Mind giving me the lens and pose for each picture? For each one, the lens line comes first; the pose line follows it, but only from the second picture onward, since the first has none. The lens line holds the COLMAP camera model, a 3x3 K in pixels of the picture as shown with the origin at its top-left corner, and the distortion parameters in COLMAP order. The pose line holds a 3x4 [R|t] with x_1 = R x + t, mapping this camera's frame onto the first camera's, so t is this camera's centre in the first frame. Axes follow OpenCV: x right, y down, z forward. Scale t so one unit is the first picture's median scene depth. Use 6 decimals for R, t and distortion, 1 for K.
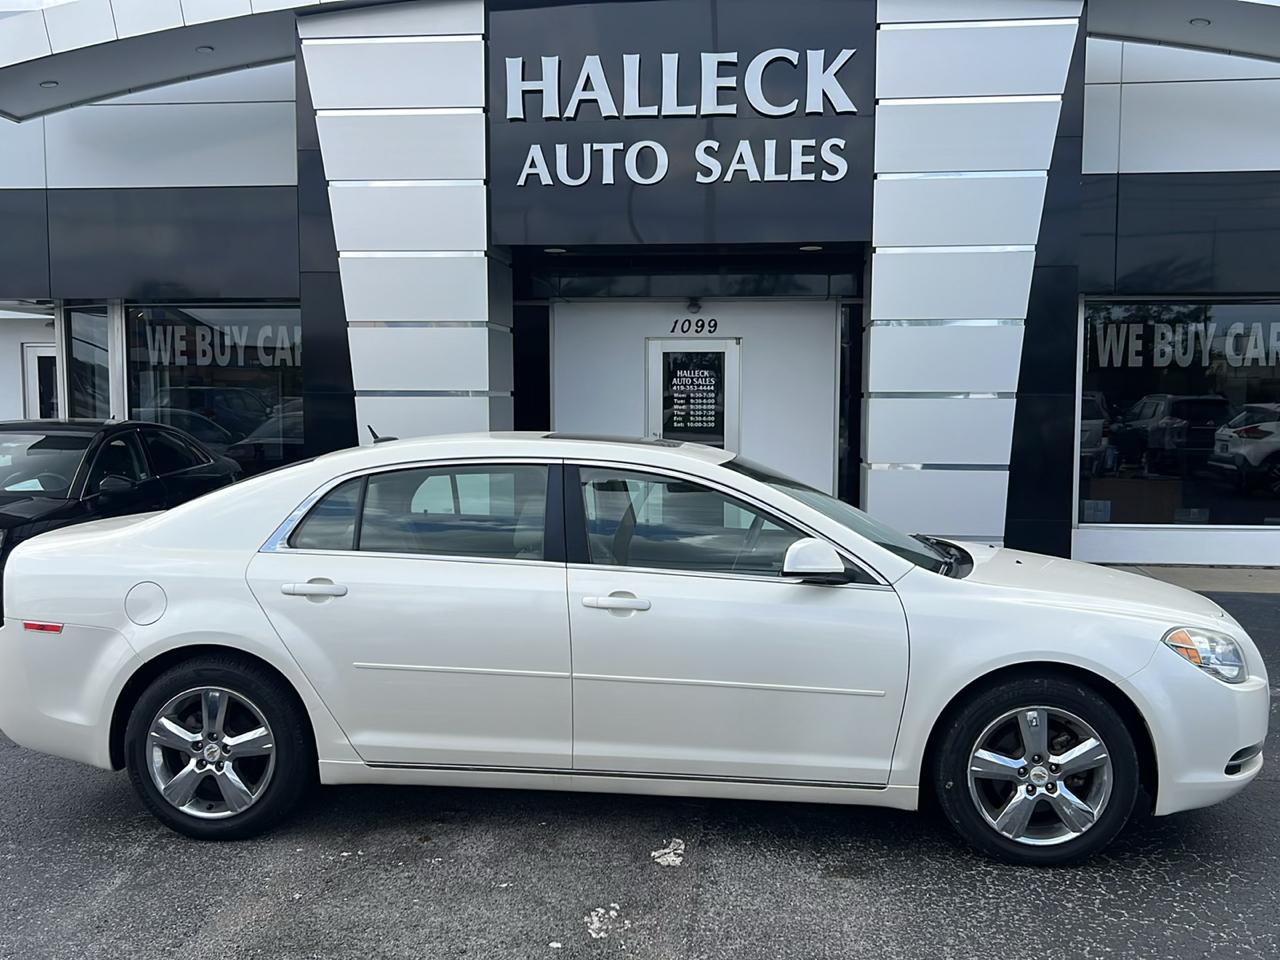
lens RADIAL K [[1241.2, 0, 642.9], [0, 1241.2, 491.5], [0, 0, 1]] dist [0.020908, 0.000000]
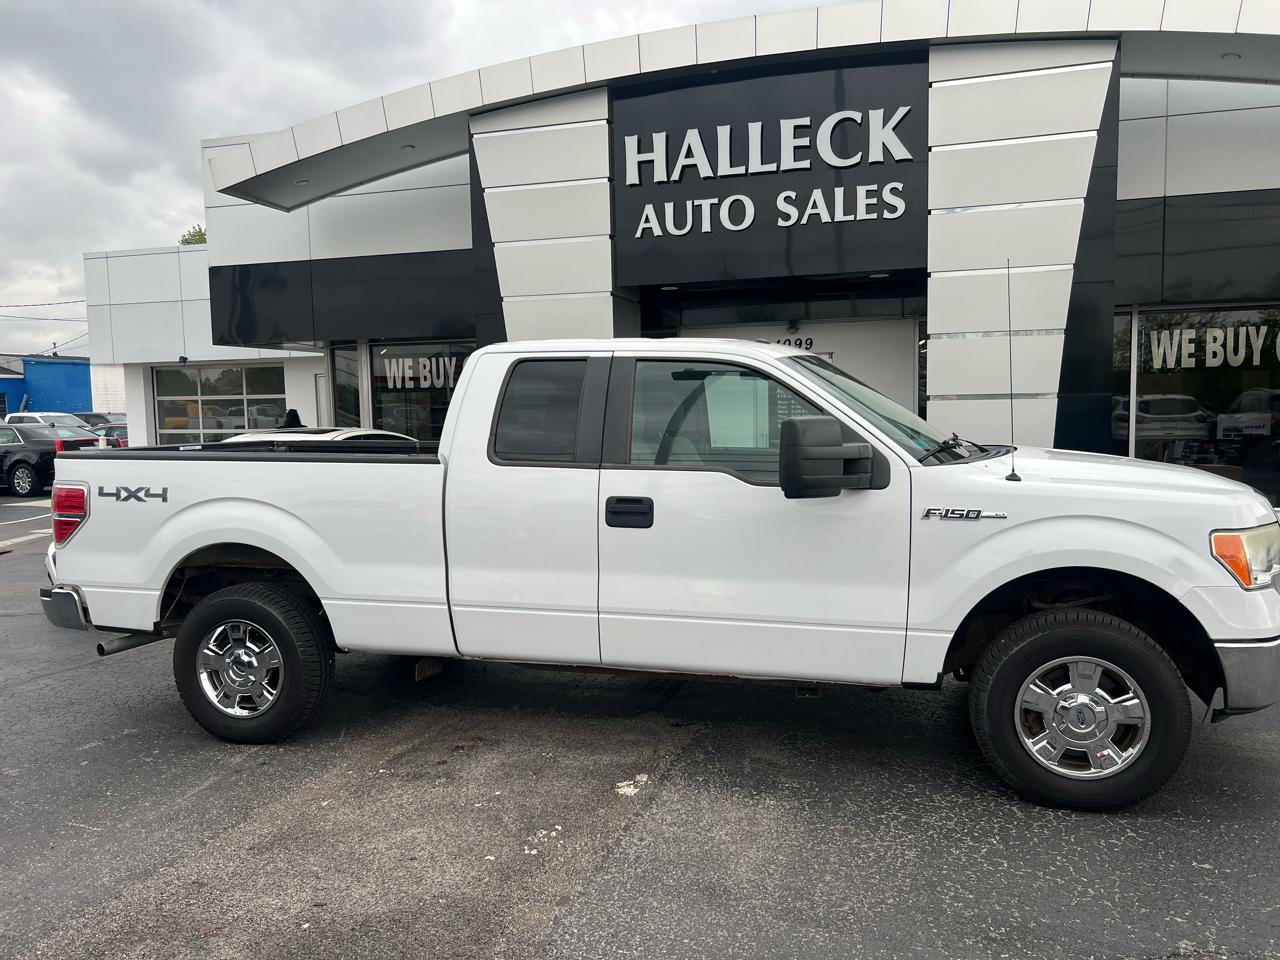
lens RADIAL K [[974.3, 0, 637.3], [0, 974.3, 480.8], [0, 0, 1]] dist [0.034484, -0.038274]
pose [[0.980092, -0.006907, -0.198423, 0.096630], [0.007238, 0.999973, 0.000940, -0.001465], [0.198411, -0.002358, 0.980116, 0.034027]]
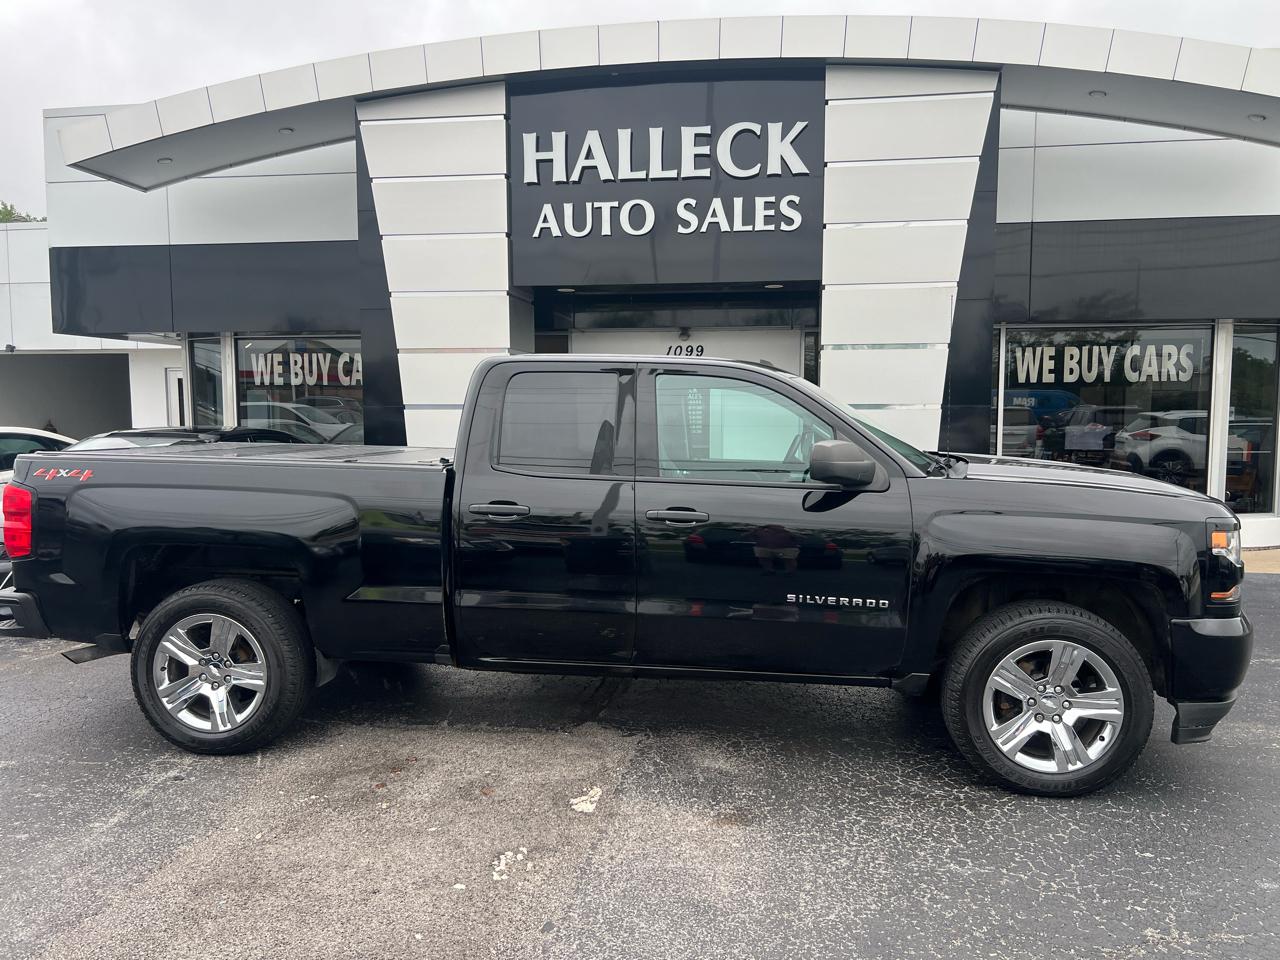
lens RADIAL K [[974.3, 0, 645.3], [0, 974.3, 487.5], [0, 0, 1]] dist [0.034484, -0.038274]
pose [[0.999134, -0.000227, -0.041596, 0.051229], [0.000431, 0.999988, 0.004877, -0.003280], [0.041594, -0.004891, 0.999123, 0.038302]]
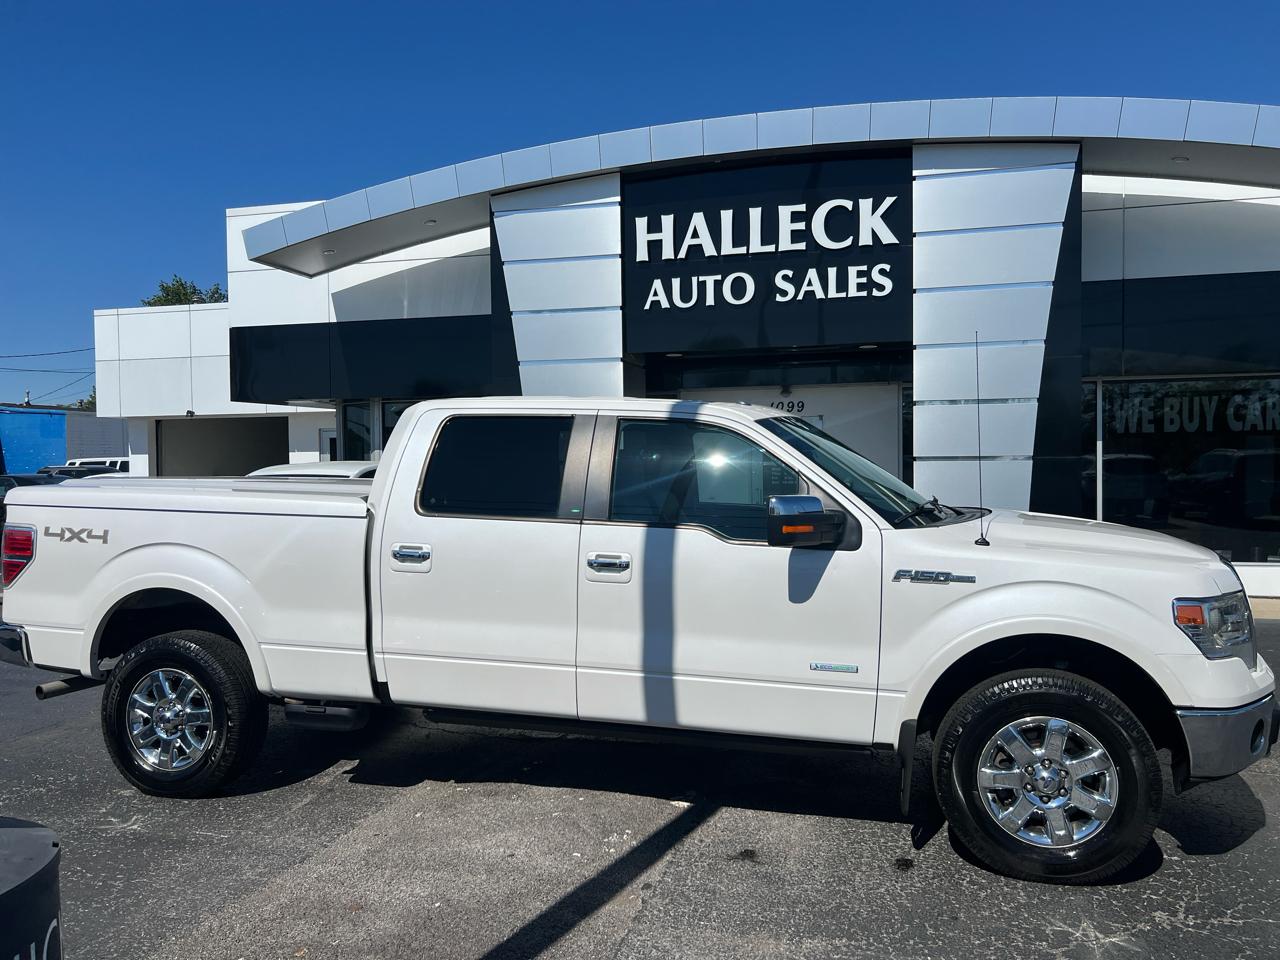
lens RADIAL K [[974.3, 0, 639.6], [0, 974.3, 478.6], [0, 0, 1]] dist [0.034484, -0.038274]
pose [[0.985992, -0.010682, -0.166453, 0.070830], [0.001492, 0.998472, -0.055239, -0.001930], [0.166788, 0.054217, 0.984501, -0.043570]]
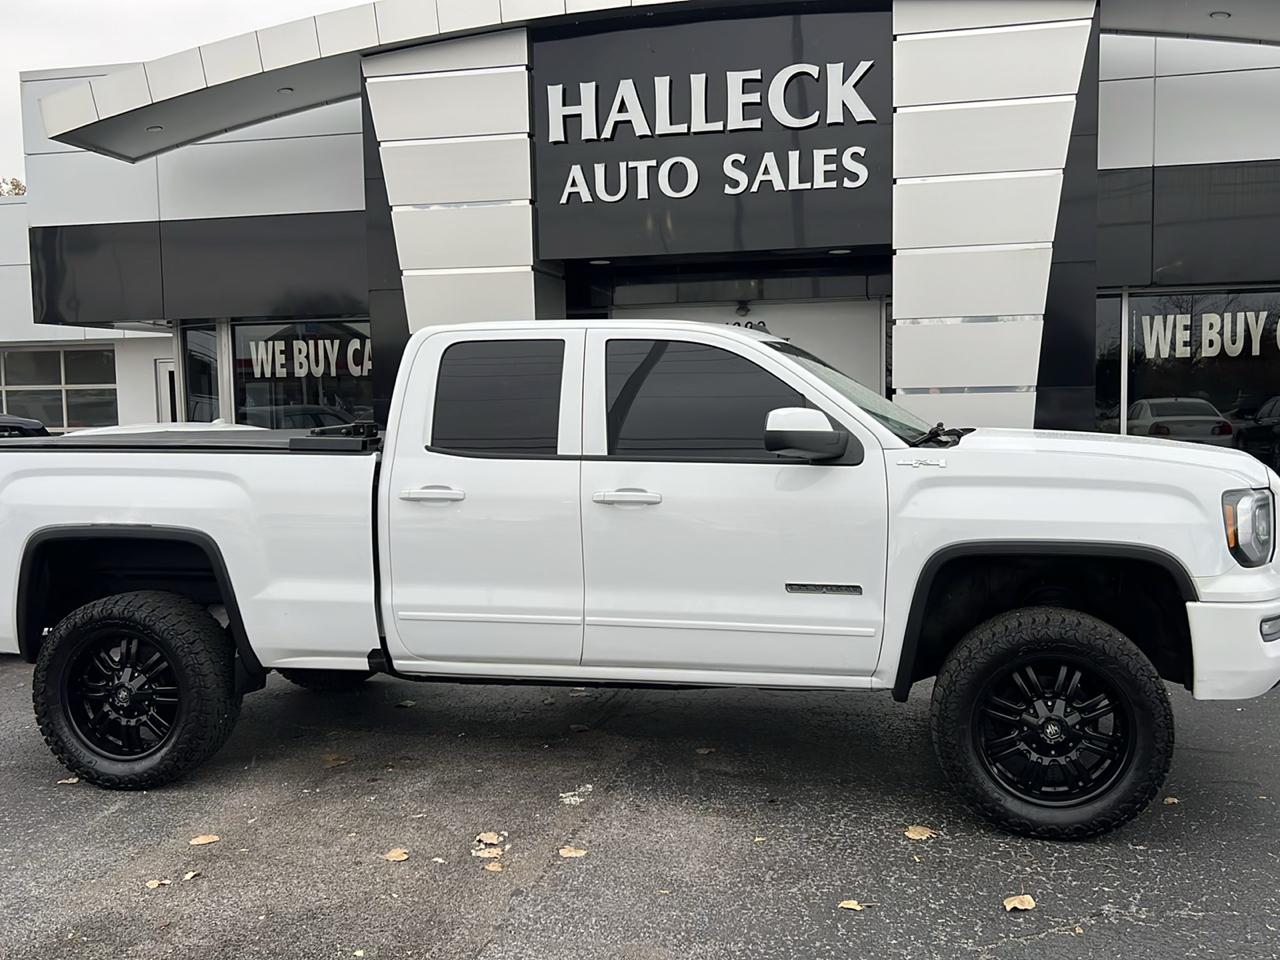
lens RADIAL K [[1241.2, 0, 642.0], [0, 1241.2, 487.4], [0, 0, 1]] dist [0.020908, 0.000000]
pose [[0.992310, -0.011226, -0.123270, 0.101100], [0.010772, 0.999933, -0.004342, 0.005208], [0.123310, 0.002981, 0.992364, -0.059277]]
